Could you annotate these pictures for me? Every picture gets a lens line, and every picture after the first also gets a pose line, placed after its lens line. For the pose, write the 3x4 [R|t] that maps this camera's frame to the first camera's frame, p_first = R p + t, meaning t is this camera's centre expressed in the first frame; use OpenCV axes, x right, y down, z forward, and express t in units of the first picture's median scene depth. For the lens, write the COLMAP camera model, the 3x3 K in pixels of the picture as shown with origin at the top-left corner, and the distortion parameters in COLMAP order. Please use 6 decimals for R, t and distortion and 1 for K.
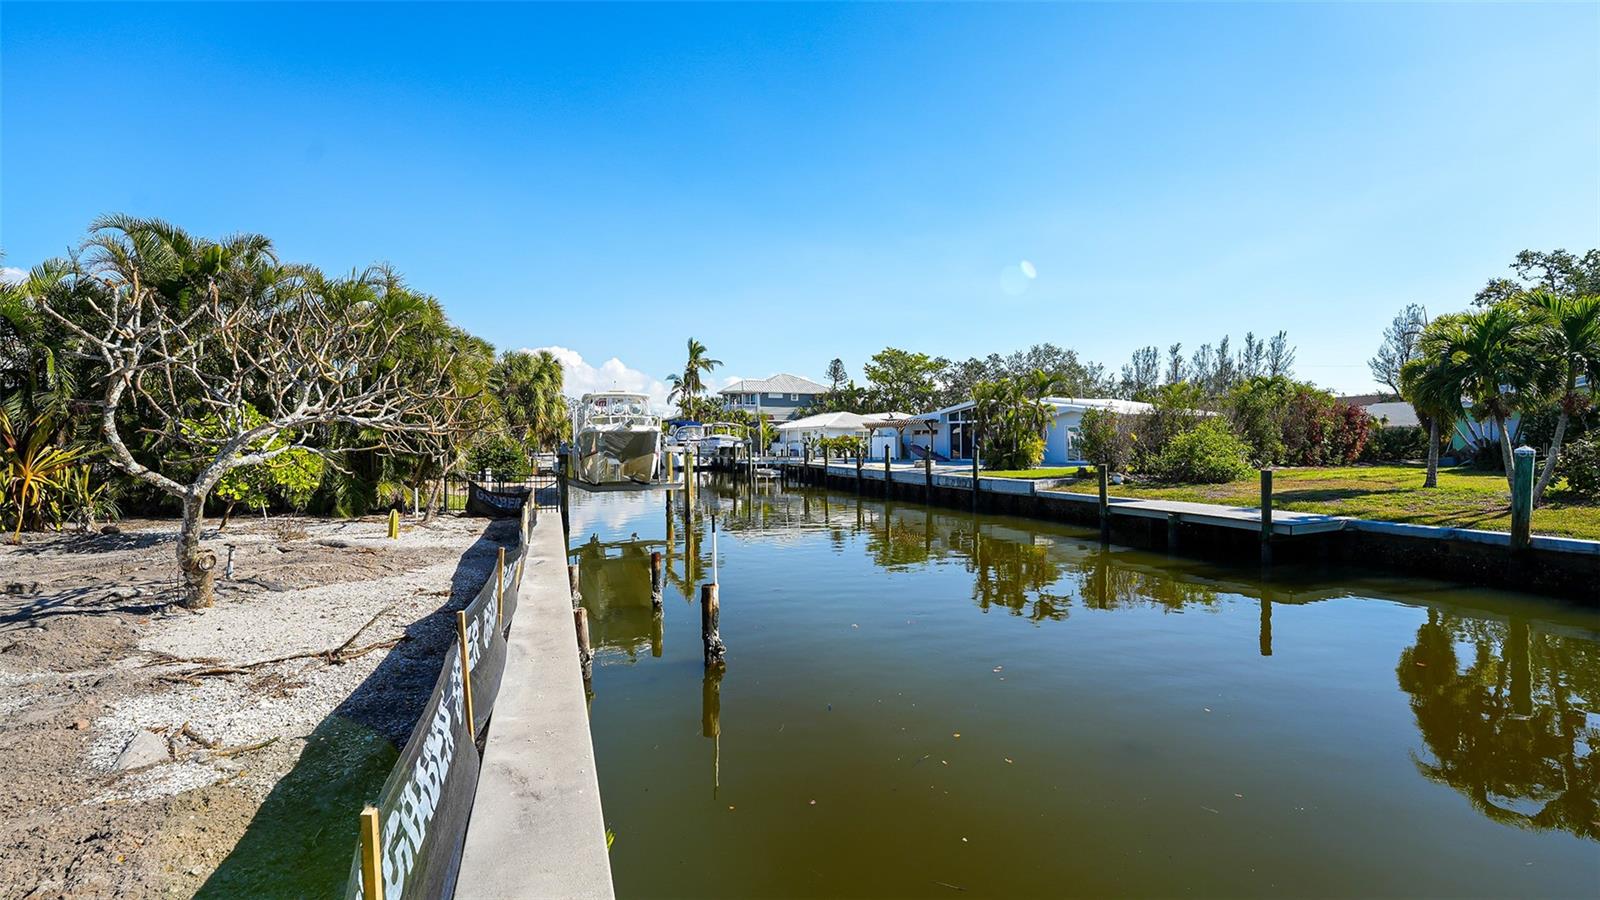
lens RADIAL K [[652.9, 0, 792.4], [0, 652.9, 442.7], [0, 0, 1]] dist [-0.009290, -0.000406]
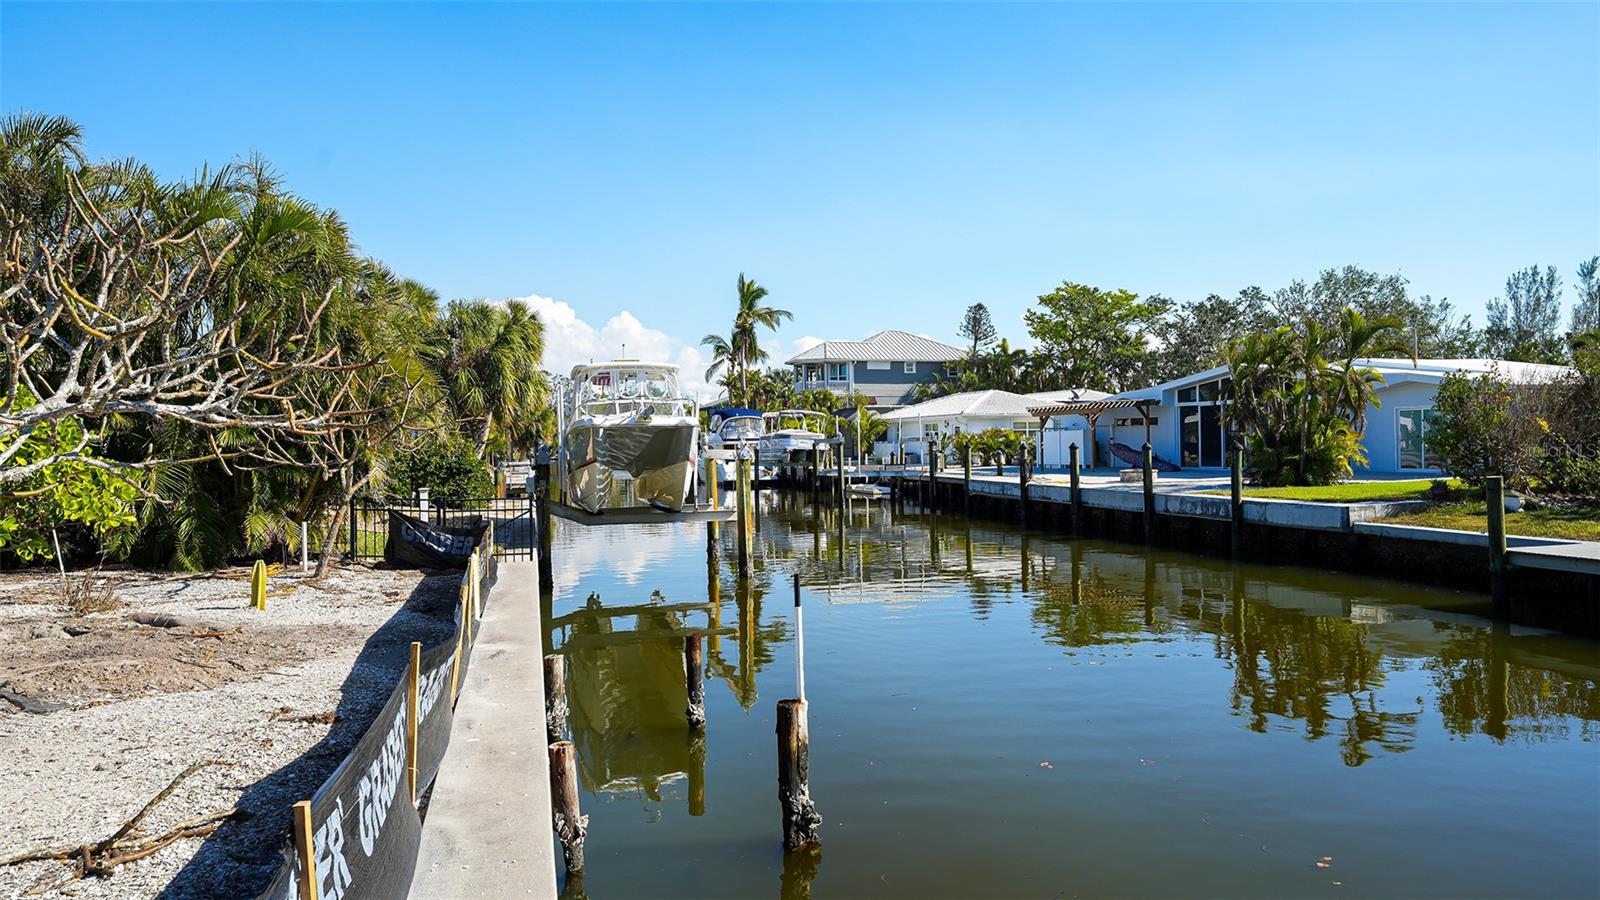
lens RADIAL K [[1042.3, 0, 788.0], [0, 1042.3, 446.4], [0, 0, 1]] dist [0.036792, 0.002968]
pose [[0.993759, -0.009057, -0.111179, -0.010041], [0.009524, 0.999948, 0.003667, -0.000409], [0.111140, -0.004703, 0.993794, 0.041884]]
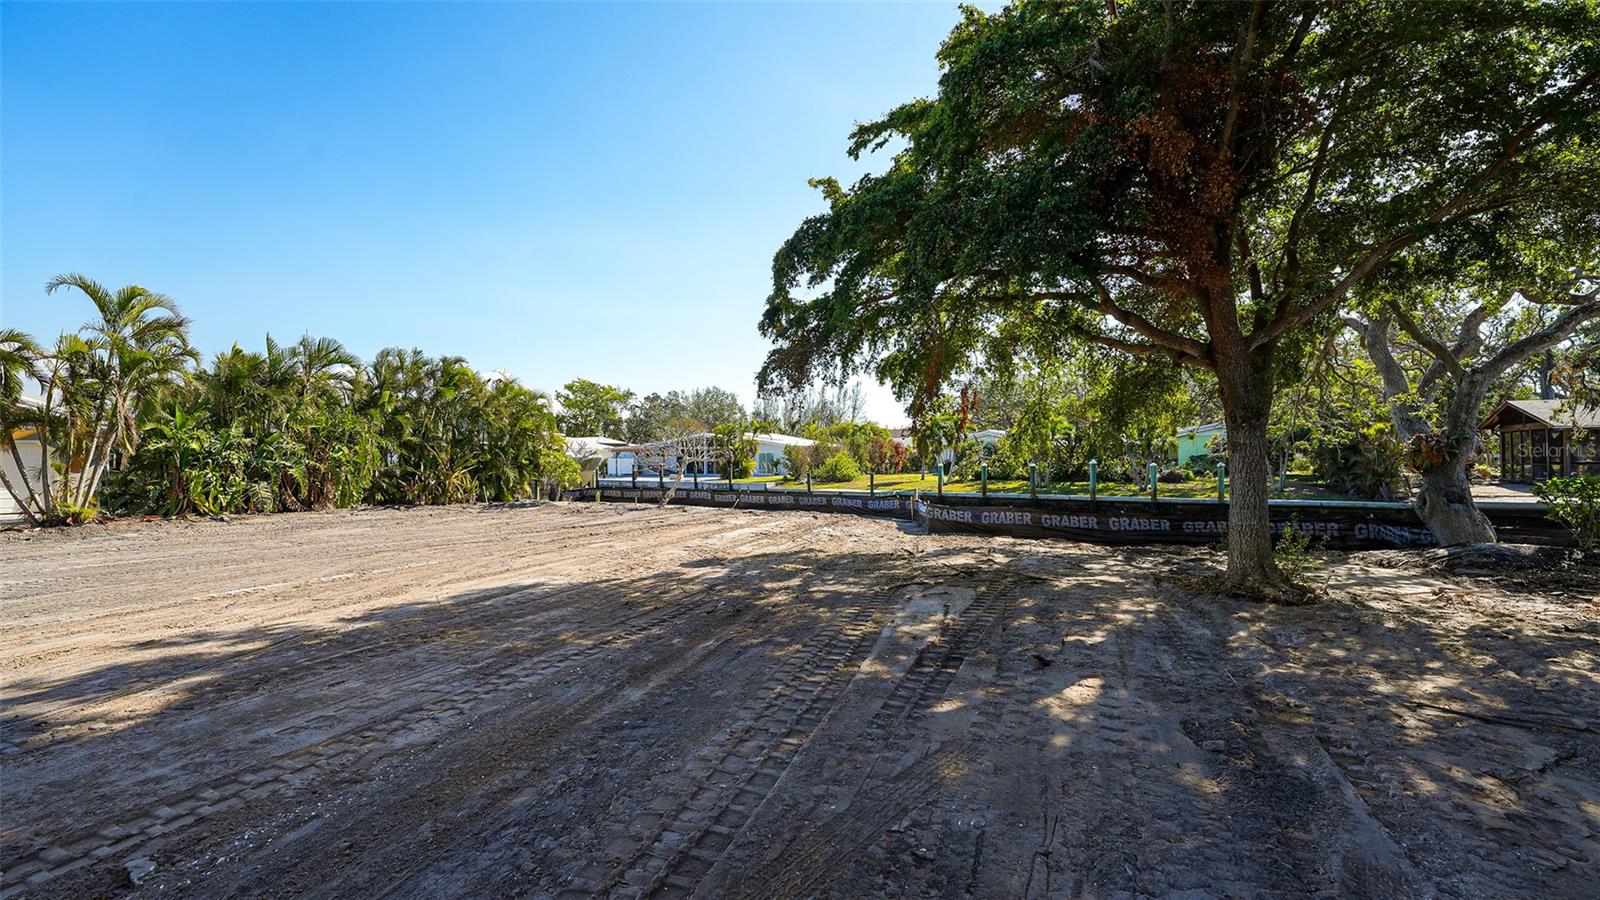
lens RADIAL K [[652.9, 0, 803.2], [0, 652.9, 456.6], [0, 0, 1]] dist [-0.009290, -0.000406]
pose [[0.843232, 0.002023, 0.537546, -0.554879], [0.003211, 0.999956, -0.008800, 0.000233], [-0.537540, 0.009146, 0.843189, -0.645598]]
